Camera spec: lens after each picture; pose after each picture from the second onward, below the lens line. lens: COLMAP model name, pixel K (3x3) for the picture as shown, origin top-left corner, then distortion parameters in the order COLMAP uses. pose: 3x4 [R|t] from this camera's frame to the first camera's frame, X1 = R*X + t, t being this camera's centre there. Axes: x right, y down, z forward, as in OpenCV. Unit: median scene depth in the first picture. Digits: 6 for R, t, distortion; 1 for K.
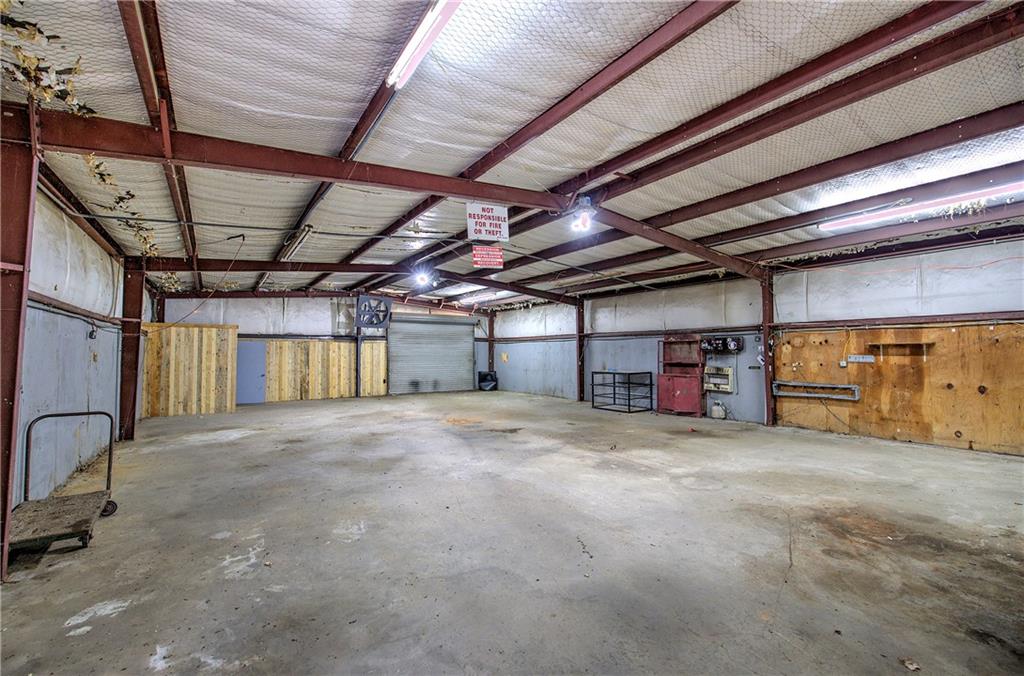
lens RADIAL K [[436.4, 0, 513.7], [0, 436.4, 335.9], [0, 0, 1]] dist [0.000013, -0.000137]
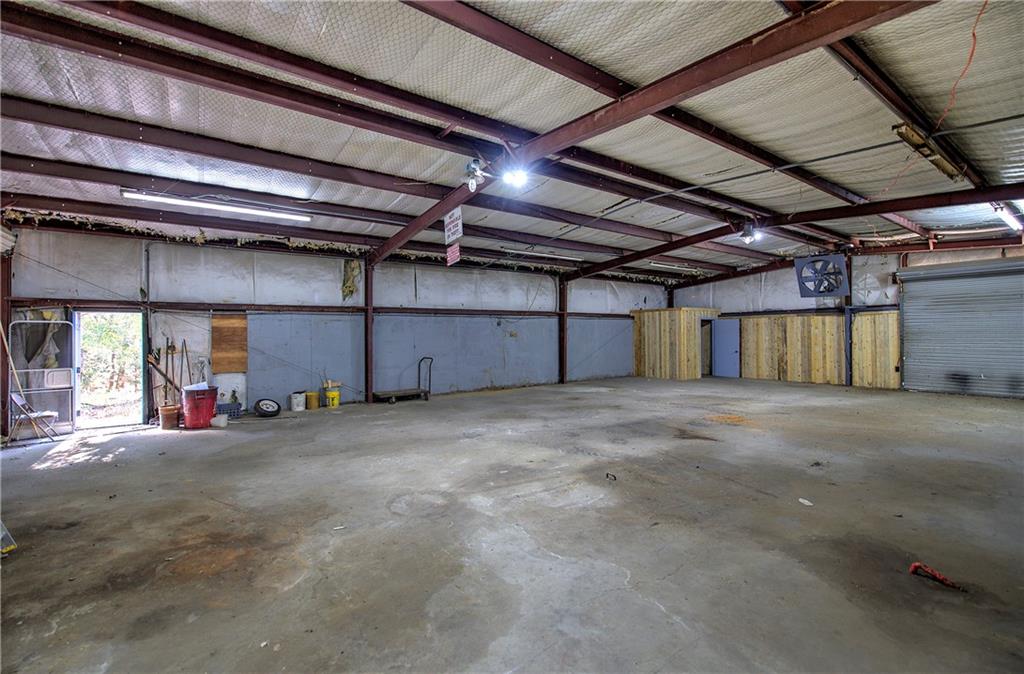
lens RADIAL K [[436.4, 0, 513.9], [0, 436.4, 335.6], [0, 0, 1]] dist [0.000013, -0.000137]
pose [[0.008819, 0.006265, -0.999941, 1.226929], [0.050061, 0.998724, 0.006699, 0.048358], [0.998707, -0.050117, 0.008494, 1.207772]]
